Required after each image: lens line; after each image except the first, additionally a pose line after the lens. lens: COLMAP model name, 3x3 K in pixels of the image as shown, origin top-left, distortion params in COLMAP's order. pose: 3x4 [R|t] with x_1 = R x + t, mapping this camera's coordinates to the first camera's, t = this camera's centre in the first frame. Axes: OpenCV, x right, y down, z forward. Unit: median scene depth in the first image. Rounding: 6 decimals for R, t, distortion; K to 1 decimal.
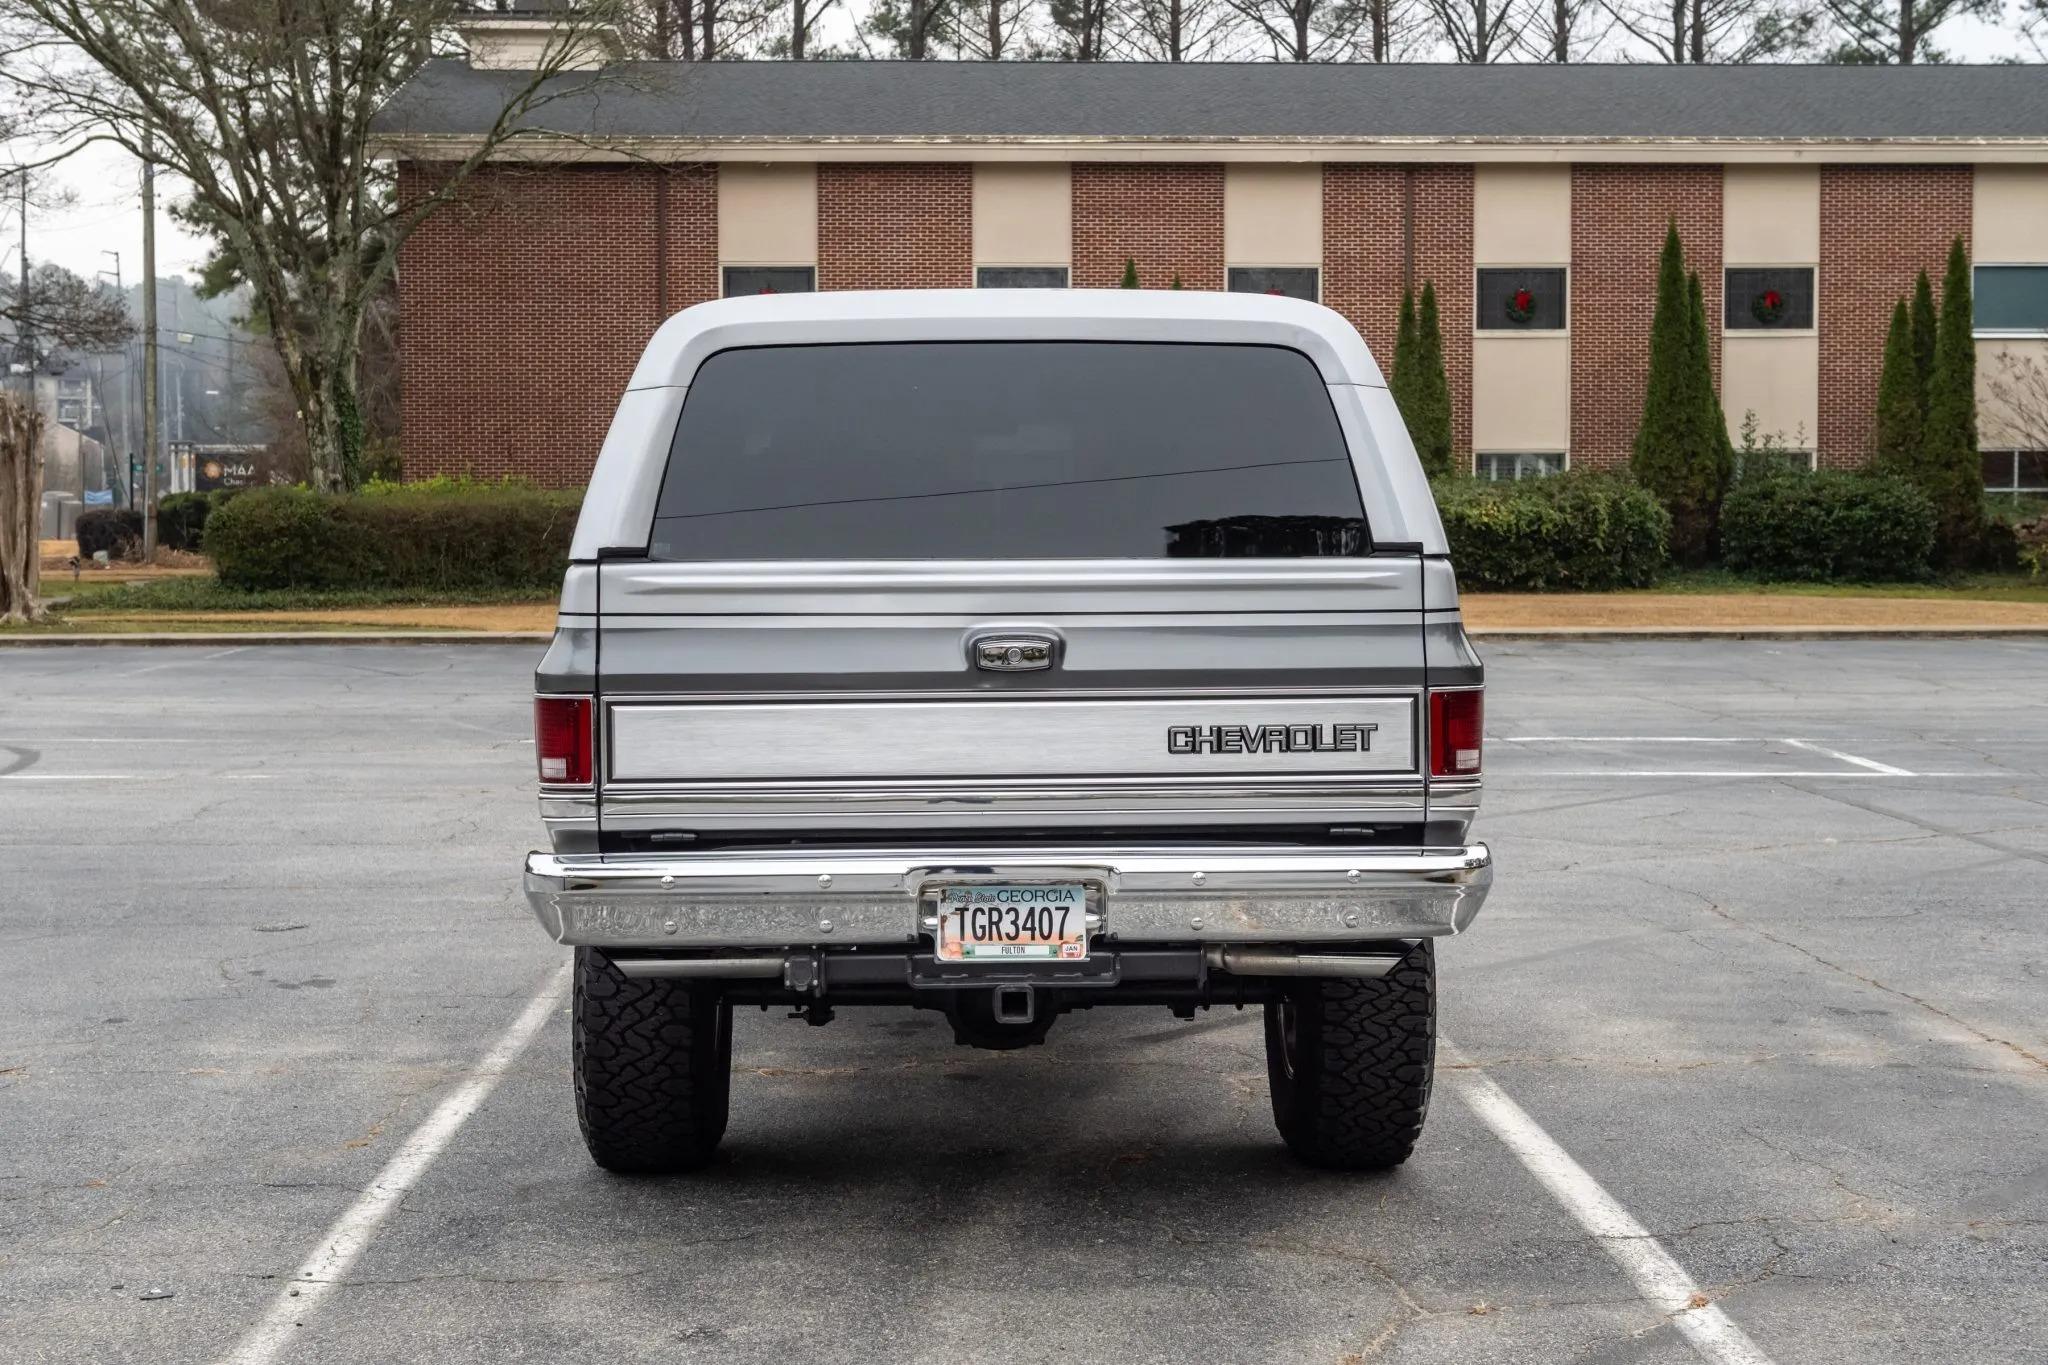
lens RADIAL K [[2775.8, 0, 1024.0], [0, 2775.8, 682.5], [0, 0, 1]] dist [0.022108, 0.062424]
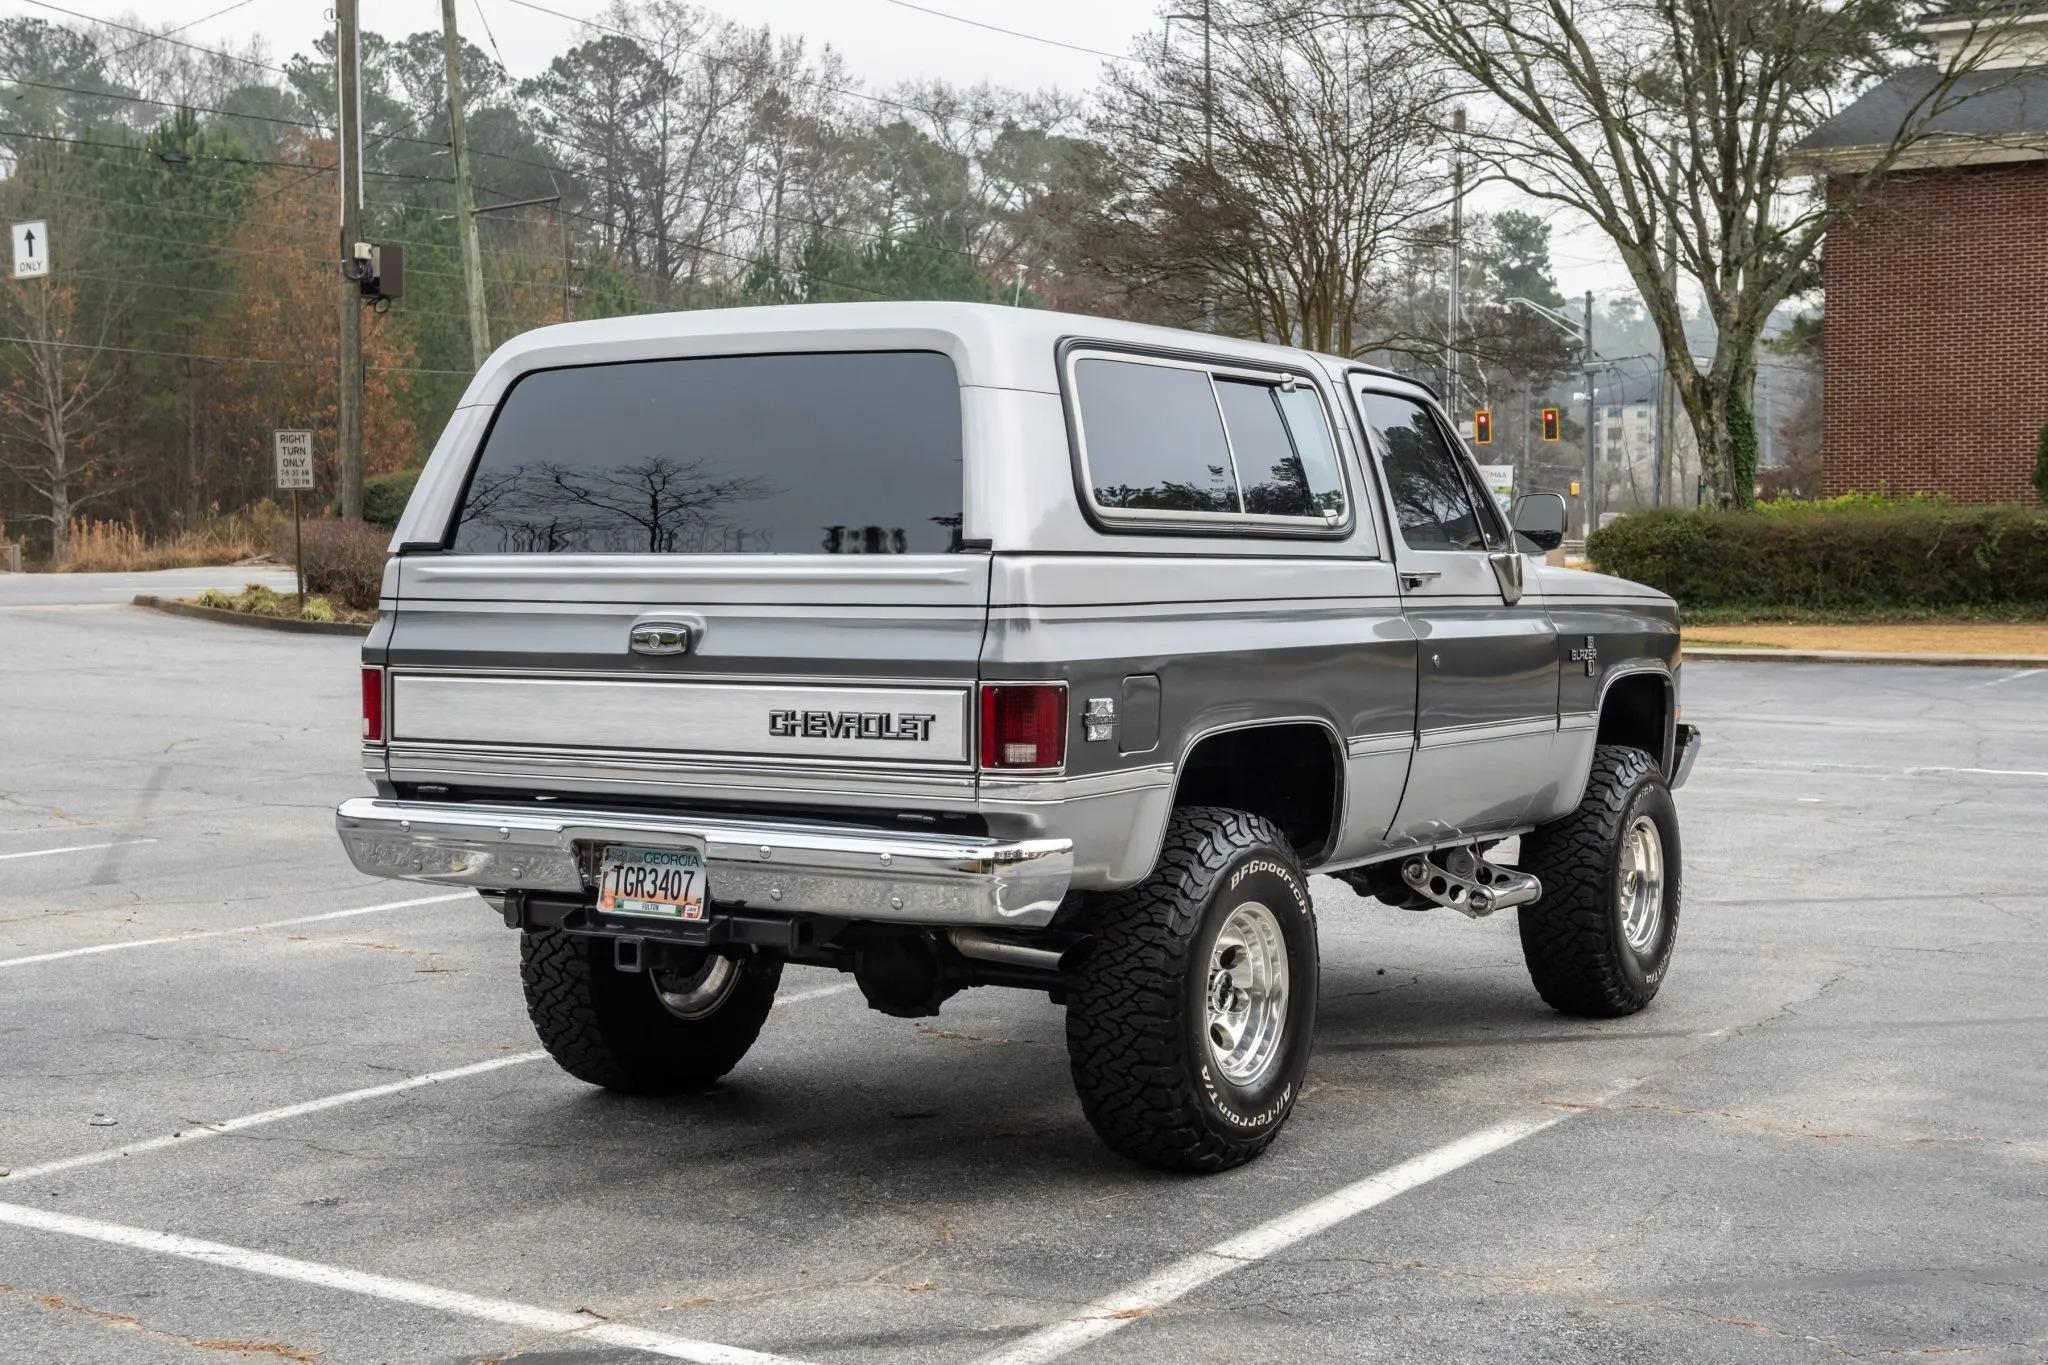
lens RADIAL K [[2775.8, 0, 1024.0], [0, 2775.8, 682.5], [0, 0, 1]] dist [0.022108, 0.062424]
pose [[0.832071, 0.029810, -0.553867, 0.660578], [-0.034046, 0.999417, 0.002643, -0.000933], [0.553623, 0.016657, 0.832601, 0.143916]]
